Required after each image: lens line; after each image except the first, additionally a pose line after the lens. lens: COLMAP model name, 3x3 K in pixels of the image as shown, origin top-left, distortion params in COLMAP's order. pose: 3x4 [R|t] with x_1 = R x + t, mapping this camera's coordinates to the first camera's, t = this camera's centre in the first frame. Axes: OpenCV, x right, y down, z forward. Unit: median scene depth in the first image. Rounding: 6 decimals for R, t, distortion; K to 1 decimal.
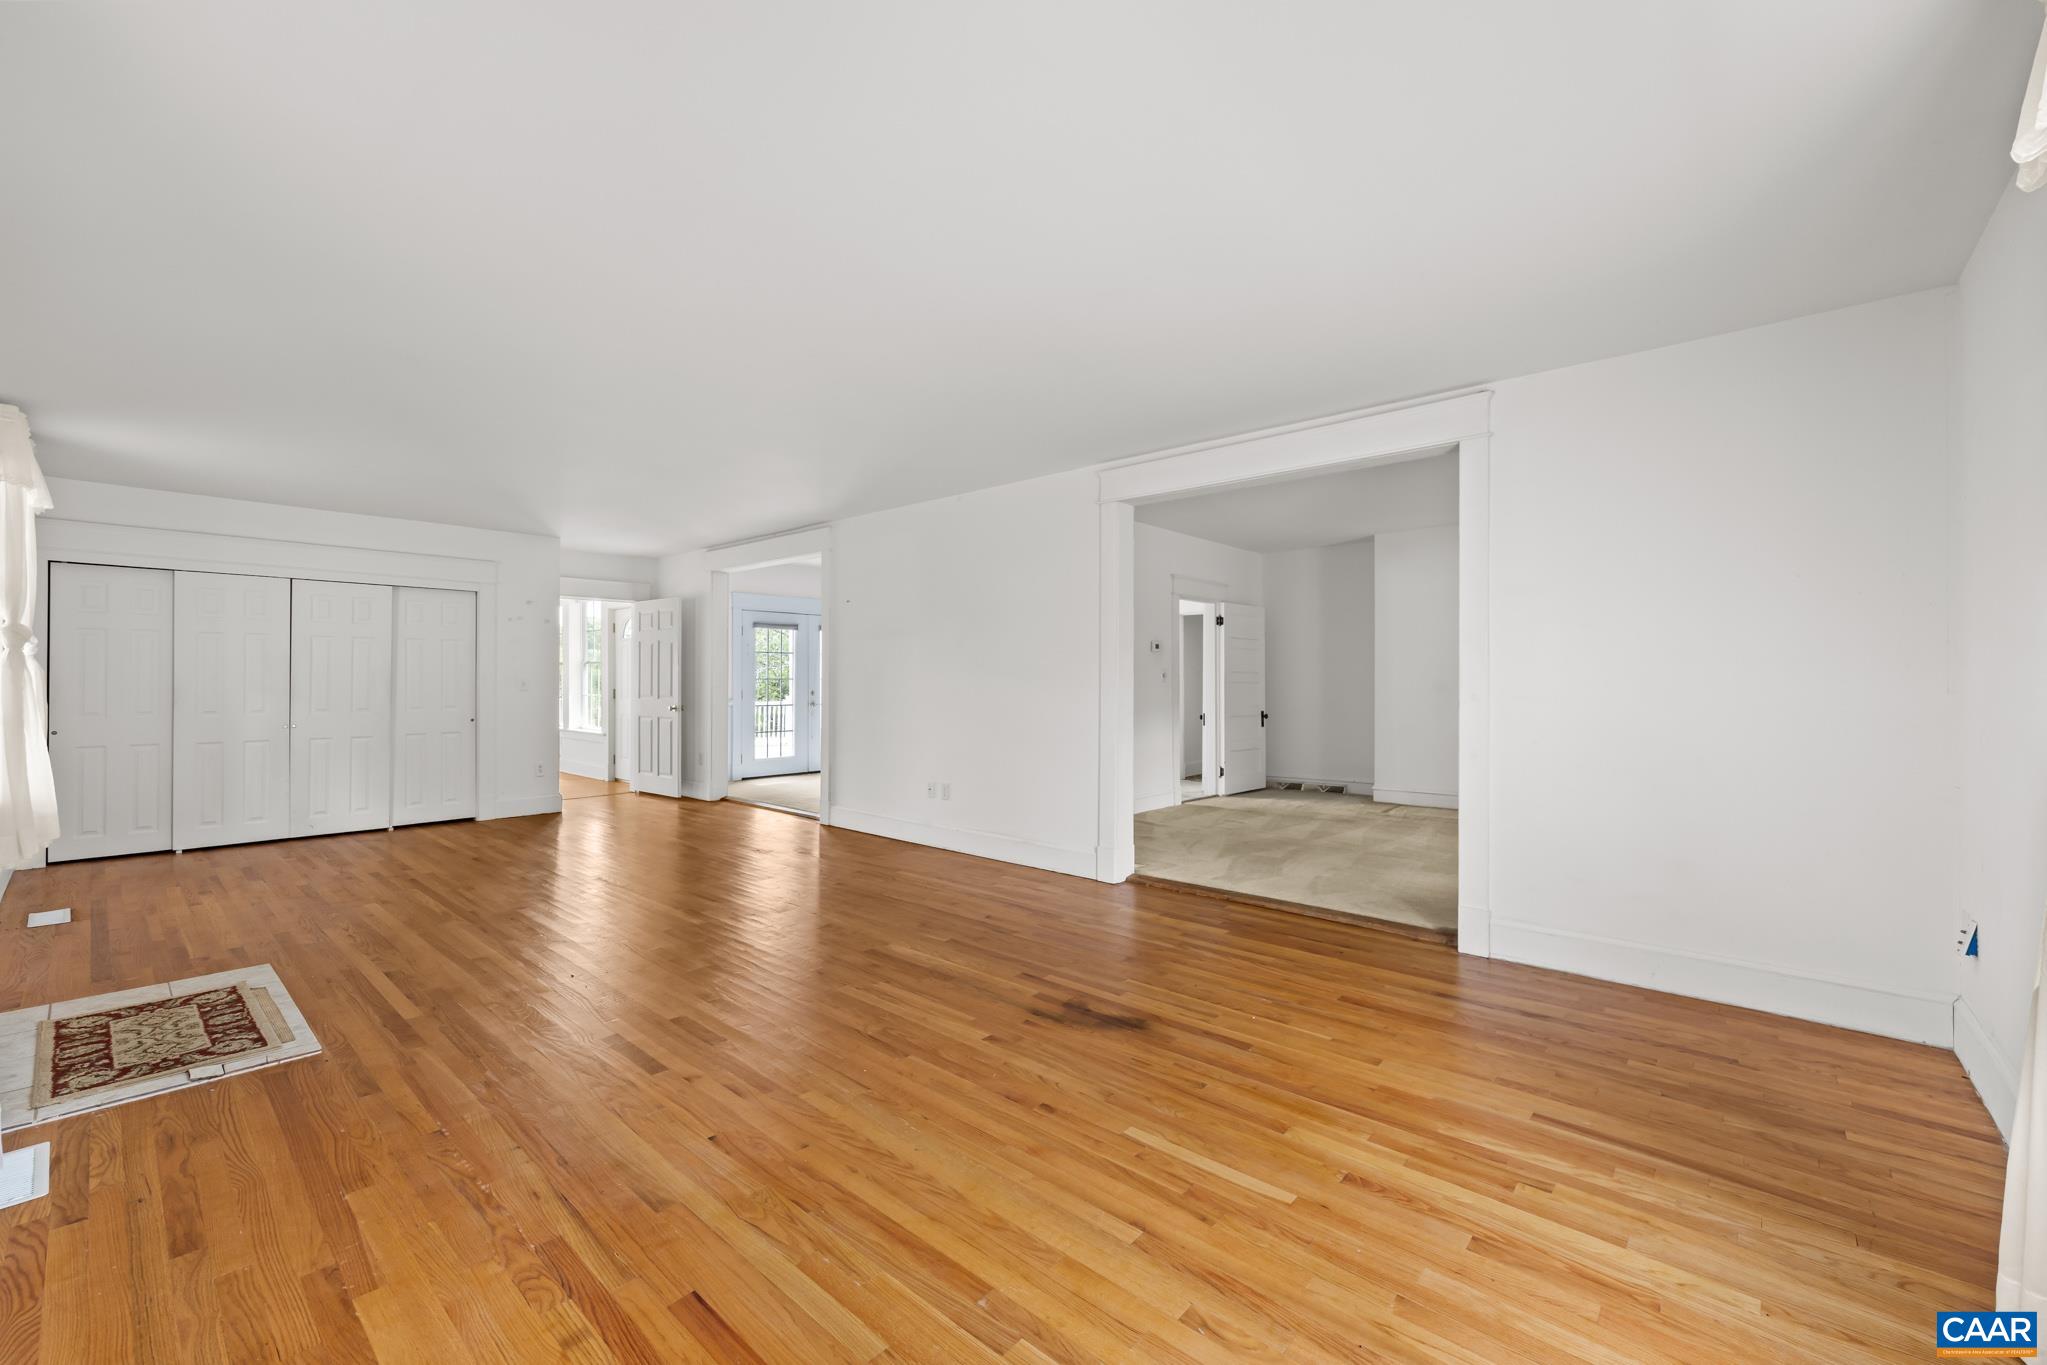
lens RADIAL K [[830.7, 0, 1020.1], [0, 830.7, 676.9], [0, 0, 1]] dist [-0.002311, 0.000421]
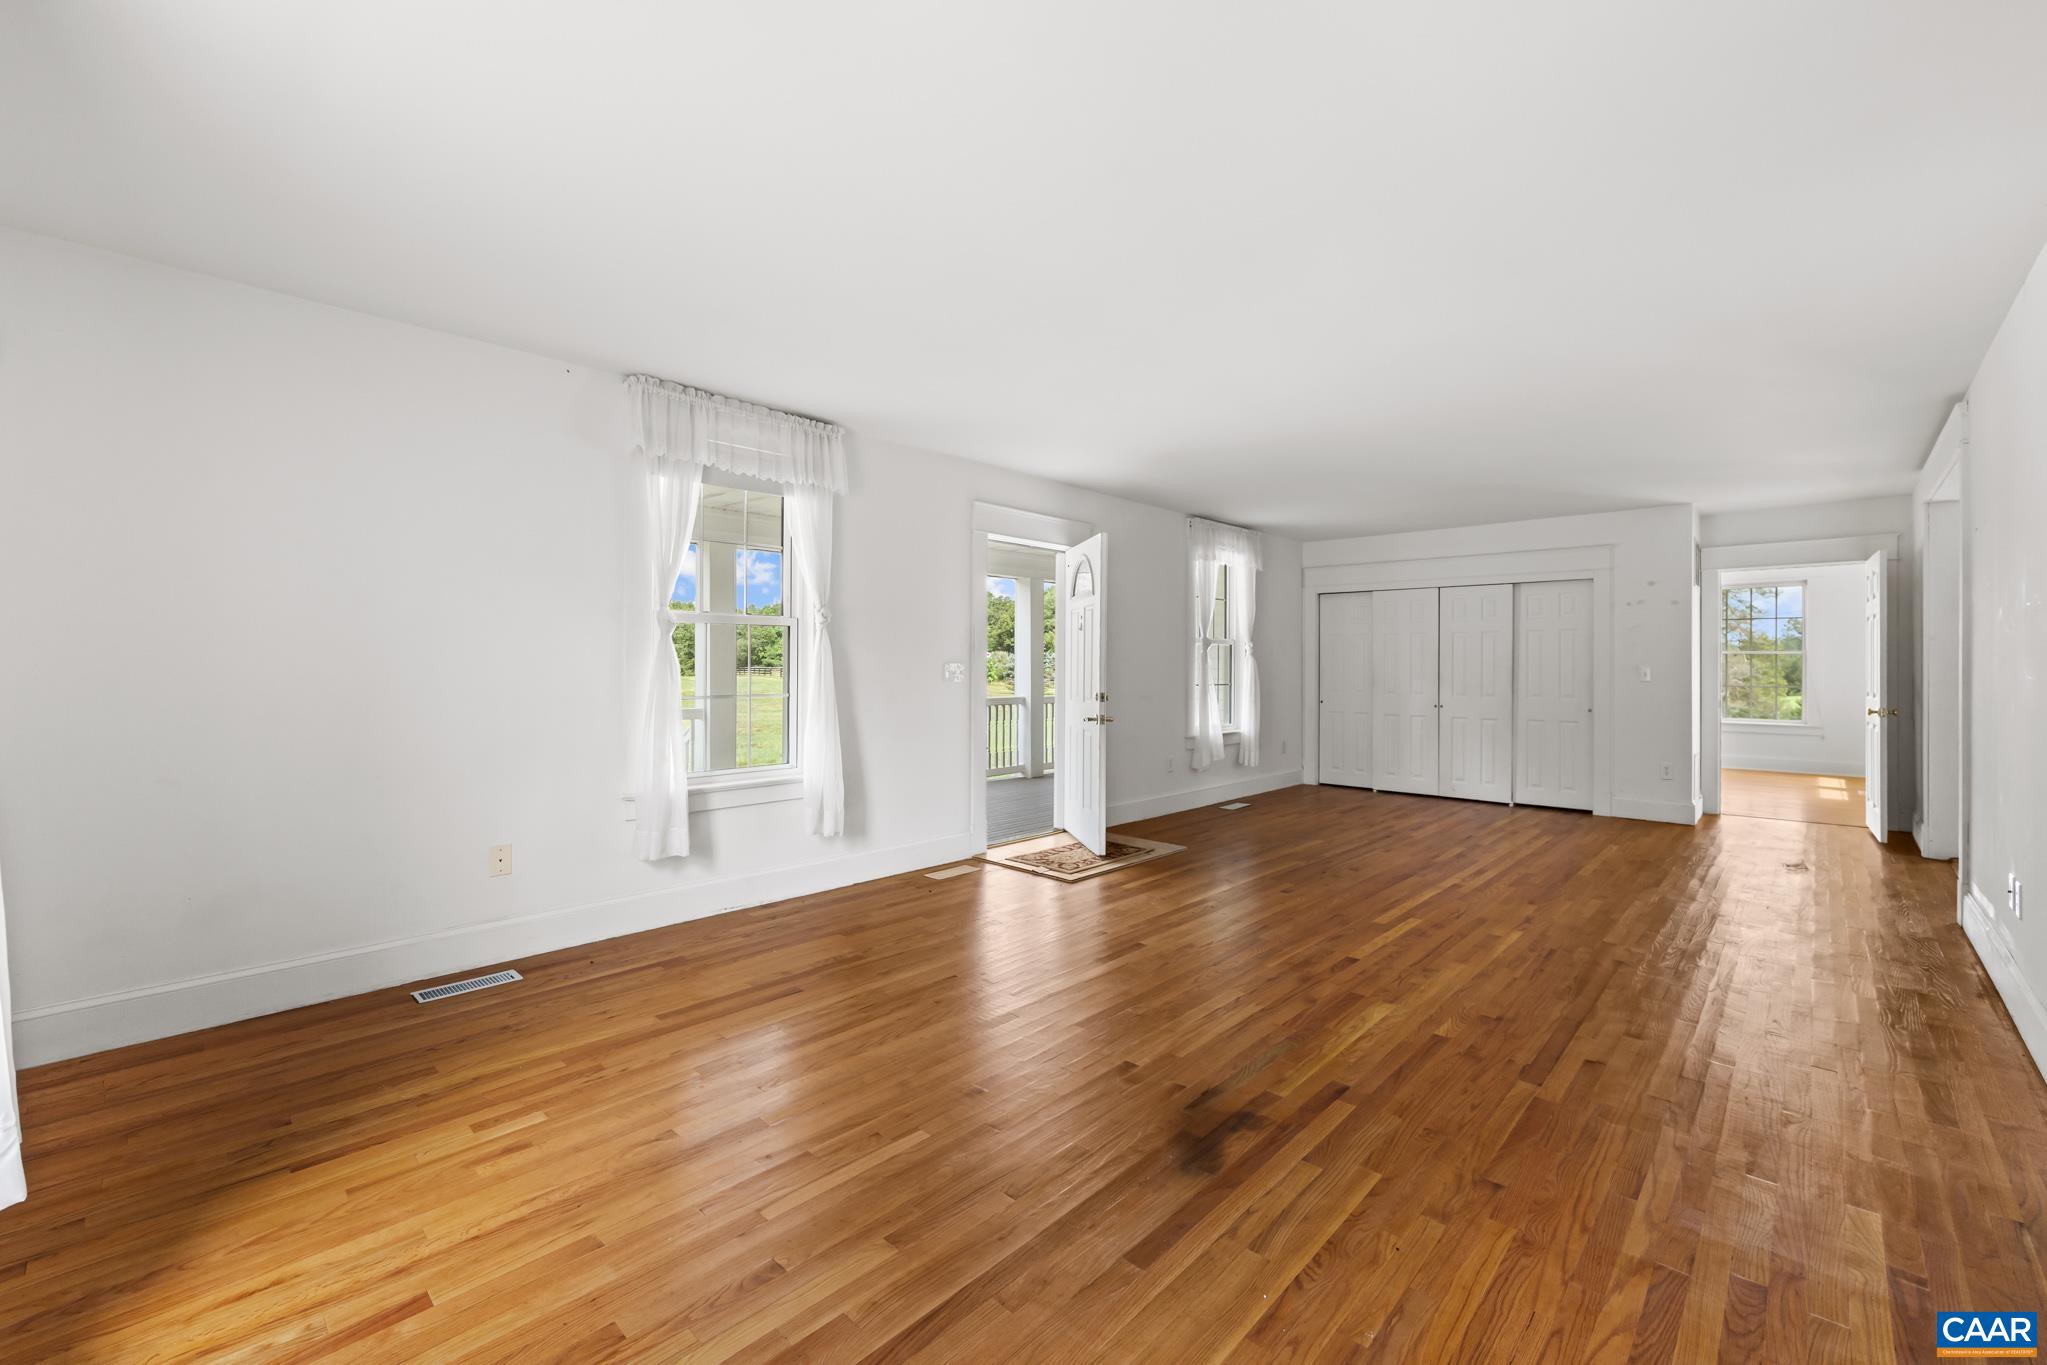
lens RADIAL K [[830.7, 0, 1032.6], [0, 830.7, 665.7], [0, 0, 1]] dist [-0.002311, 0.000421]
pose [[-0.019377, -0.002201, -0.999810, 0.771121], [0.000570, 0.999997, -0.002212, -0.002145], [0.999812, -0.000613, -0.019376, 0.798419]]
